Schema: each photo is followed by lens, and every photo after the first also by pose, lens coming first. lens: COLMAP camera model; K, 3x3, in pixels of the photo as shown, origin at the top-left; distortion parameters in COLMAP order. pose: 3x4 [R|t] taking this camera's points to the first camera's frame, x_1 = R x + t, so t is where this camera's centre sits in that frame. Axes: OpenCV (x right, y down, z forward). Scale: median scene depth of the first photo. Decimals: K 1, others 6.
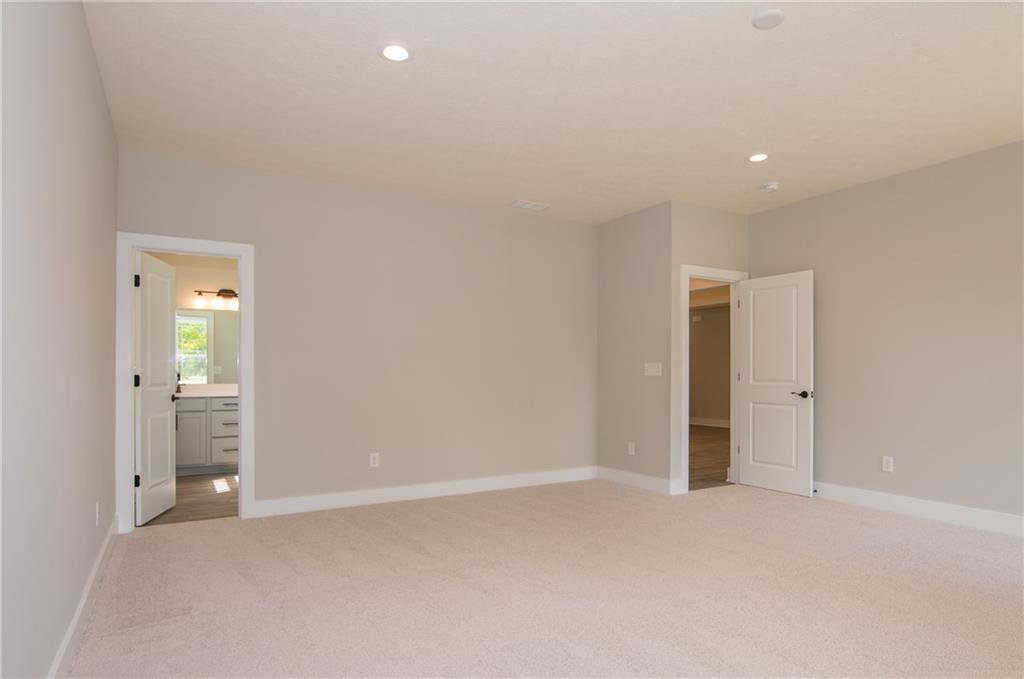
lens RADIAL K [[577.8, 0, 490.4], [0, 577.8, 378.4], [0, 0, 1]] dist [-0.008215, 0.000046]
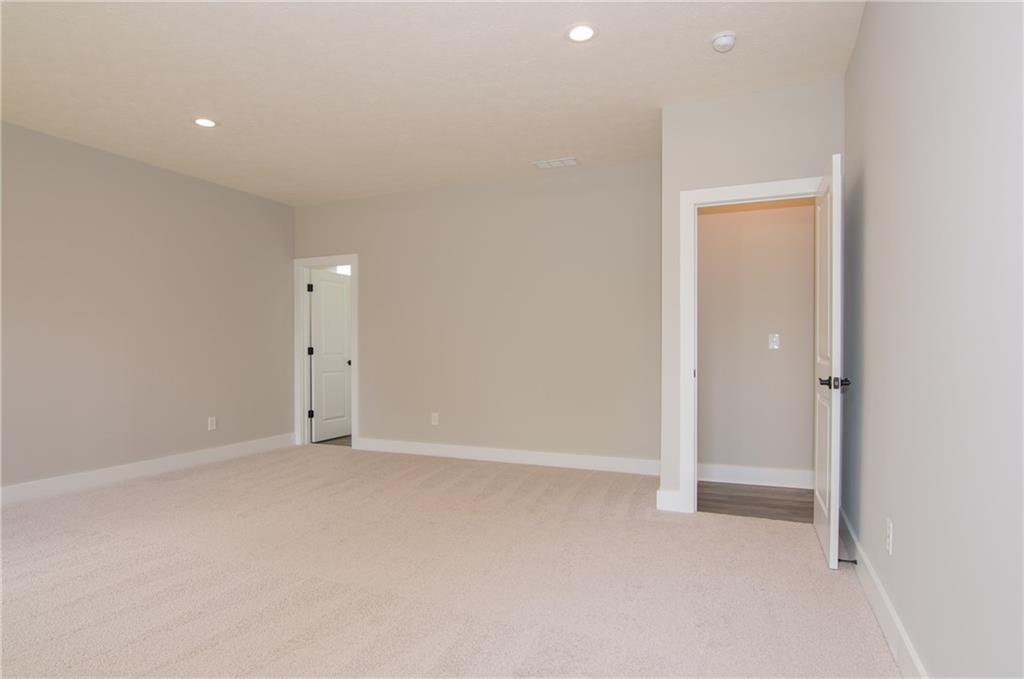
lens RADIAL K [[558.0, 0, 511.4], [0, 558.0, 357.7], [0, 0, 1]] dist [0.001151, 0.000276]
pose [[0.595968, 0.013103, -0.802901, 0.895673], [-0.006367, 0.999913, 0.011592, 0.001795], [0.802983, -0.001796, 0.595999, 0.494332]]
